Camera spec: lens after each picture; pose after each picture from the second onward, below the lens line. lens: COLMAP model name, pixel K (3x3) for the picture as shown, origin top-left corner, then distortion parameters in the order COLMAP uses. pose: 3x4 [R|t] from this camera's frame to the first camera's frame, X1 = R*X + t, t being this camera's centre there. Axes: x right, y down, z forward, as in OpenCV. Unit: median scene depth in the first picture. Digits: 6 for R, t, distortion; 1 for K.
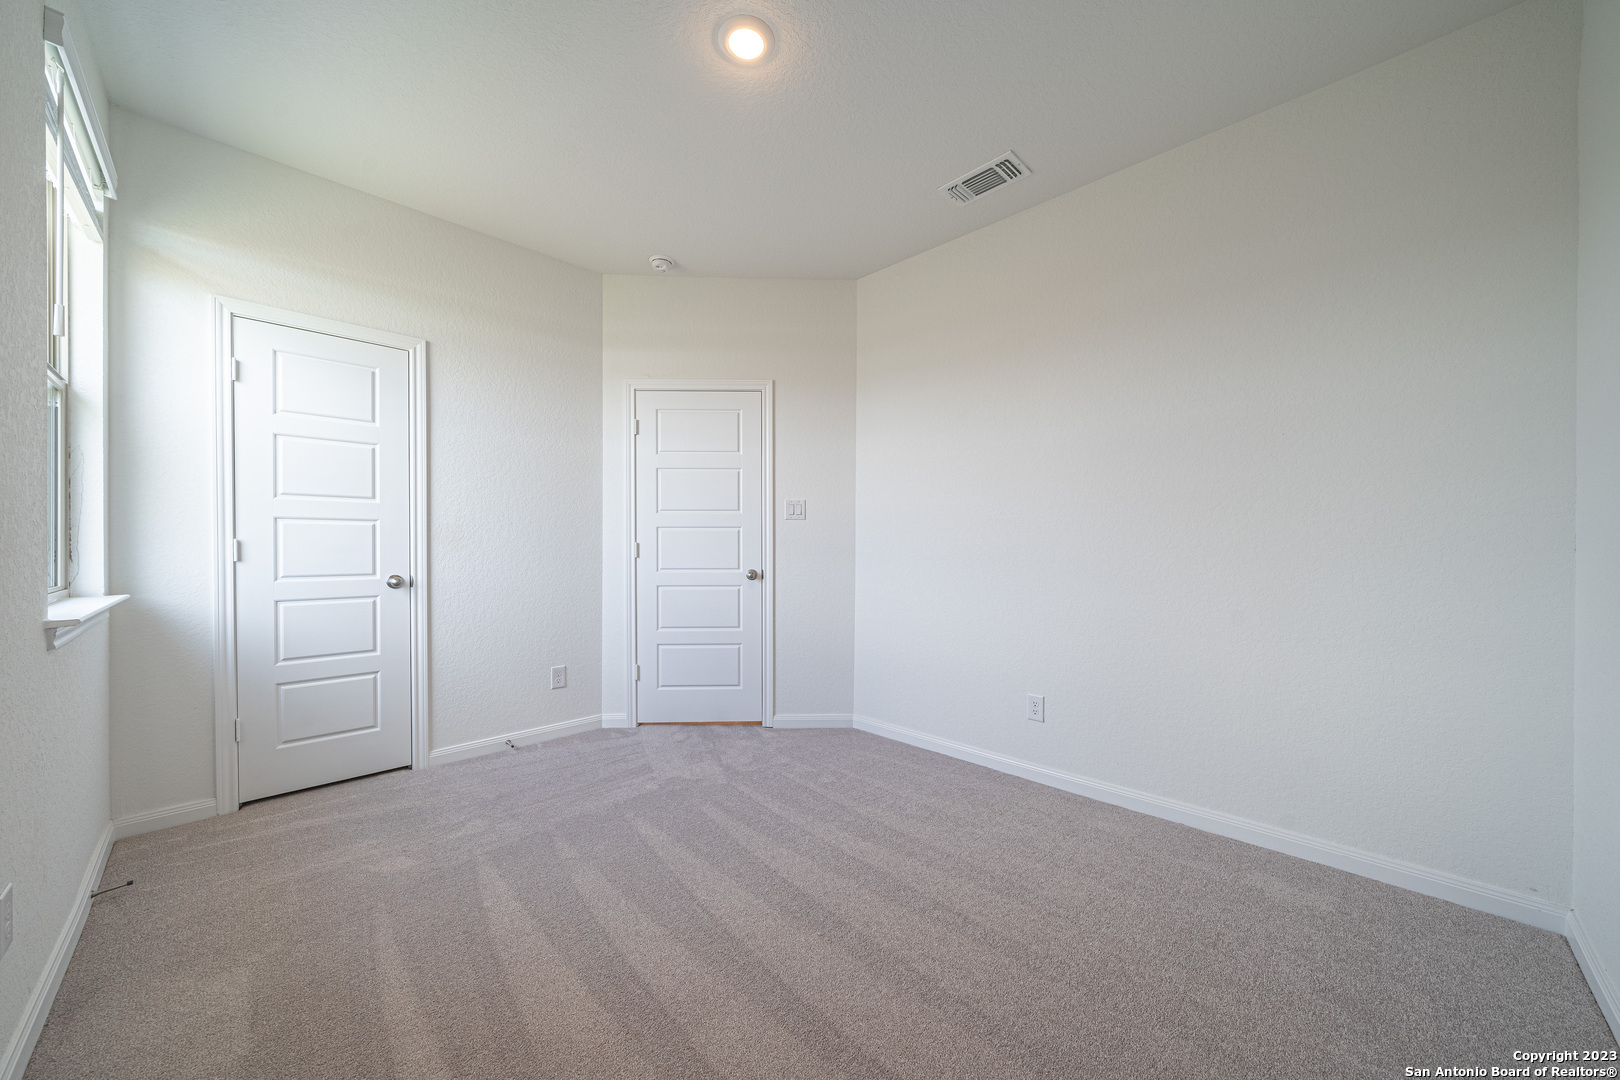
lens RADIAL K [[564.0, 0, 806.9], [0, 564.0, 547.4], [0, 0, 1]] dist [-0.000268, -0.000122]
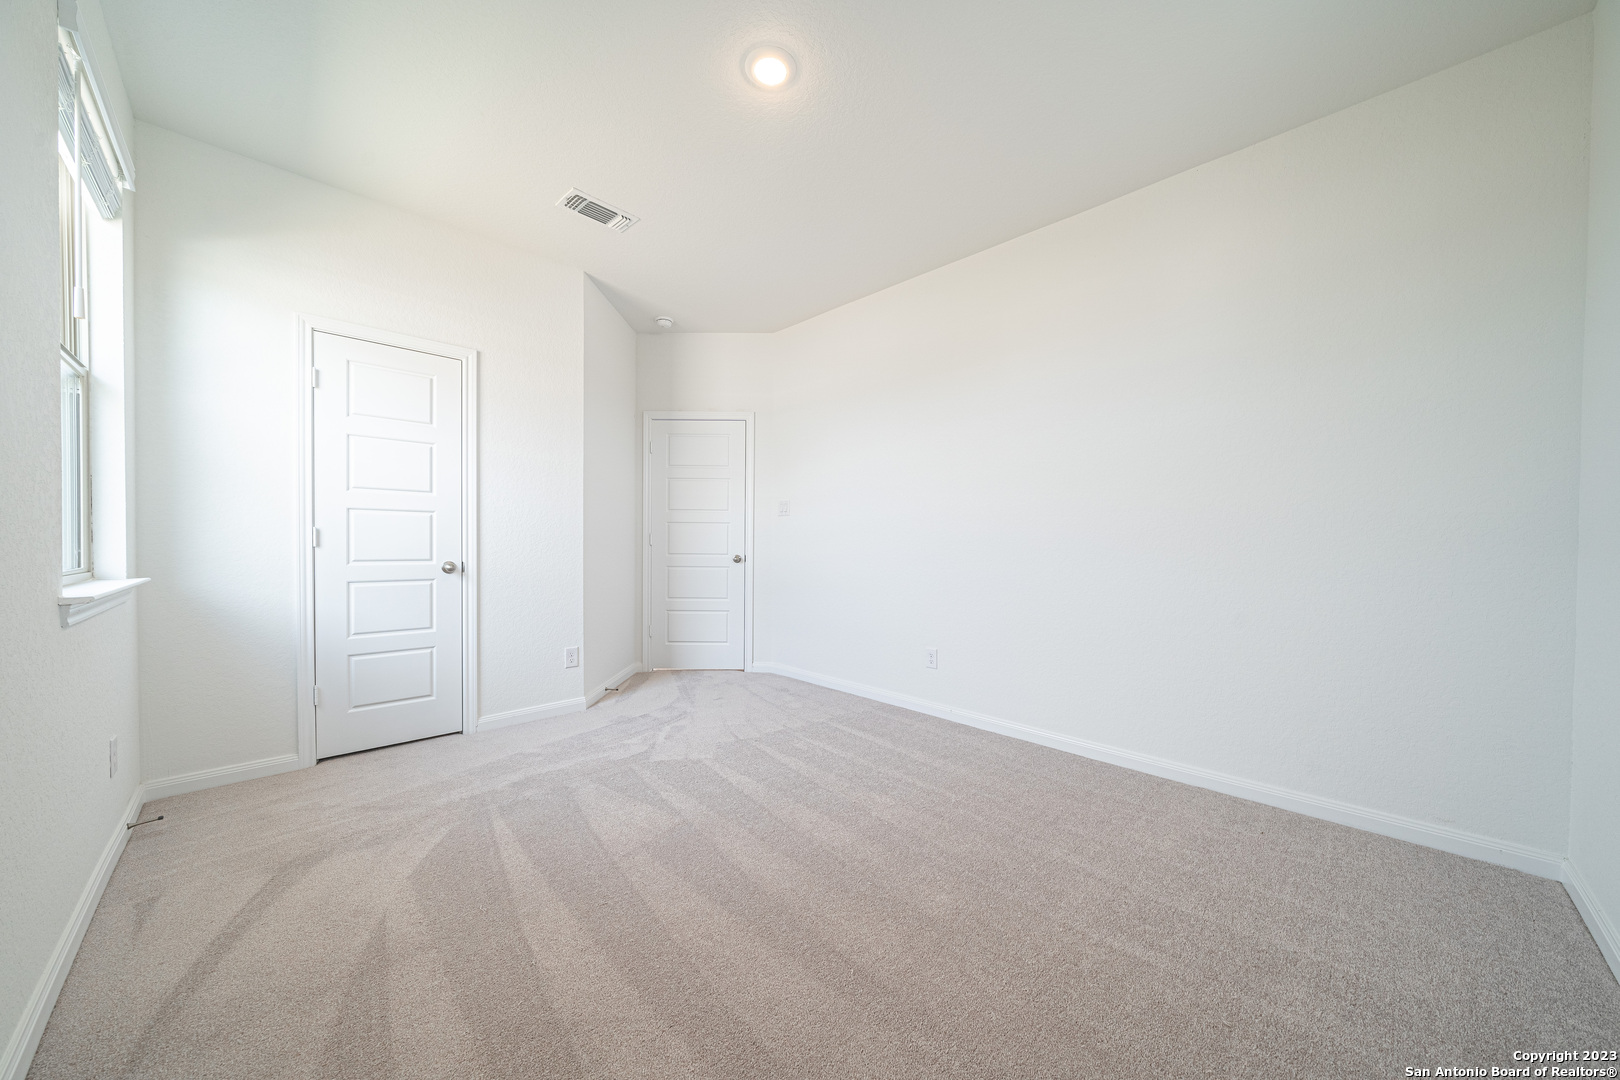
lens RADIAL K [[564.0, 0, 814.9], [0, 564.0, 545.8], [0, 0, 1]] dist [-0.000268, -0.000122]
pose [[0.999864, 0.016126, 0.003359, -0.008236], [-0.016172, 0.999768, 0.014209, -0.008833], [-0.003129, -0.014262, 0.999893, -0.120504]]
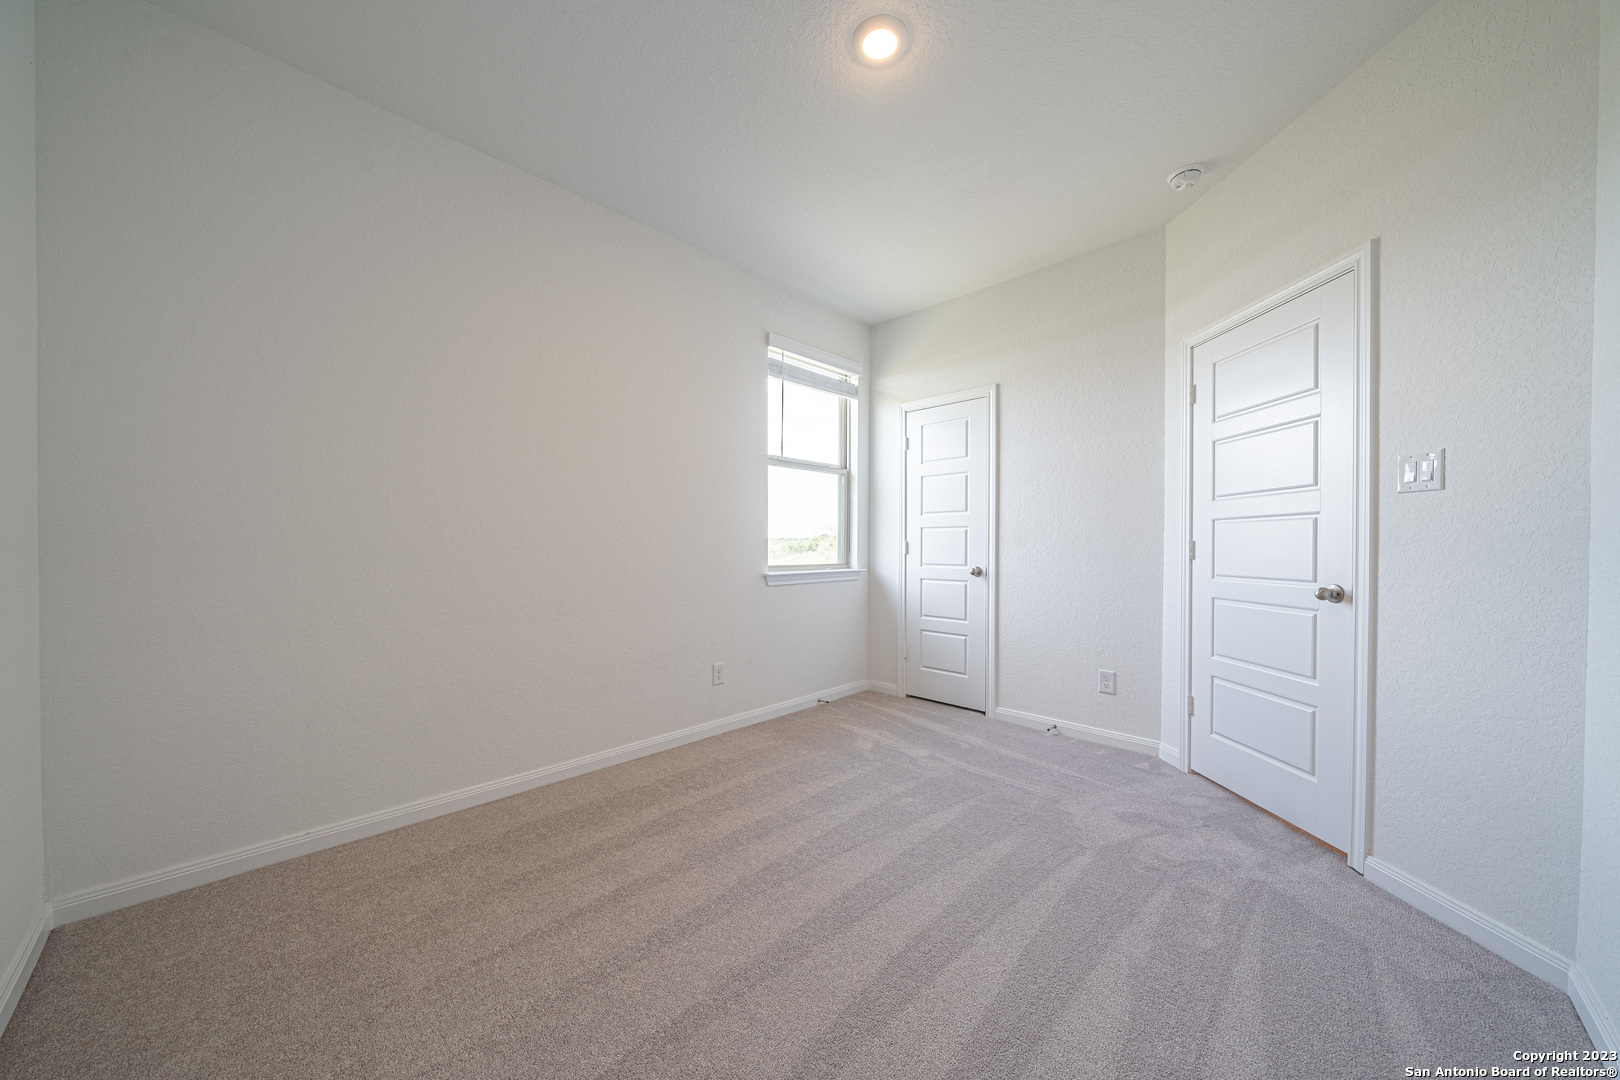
lens RADIAL K [[564.0, 0, 809.2], [0, 564.0, 543.5], [0, 0, 1]] dist [-0.000268, -0.000122]
pose [[0.016700, -0.002576, -0.999857, 0.610163], [-0.000151, 0.999997, -0.002578, -0.002566], [0.999861, 0.000194, 0.016700, 0.573918]]
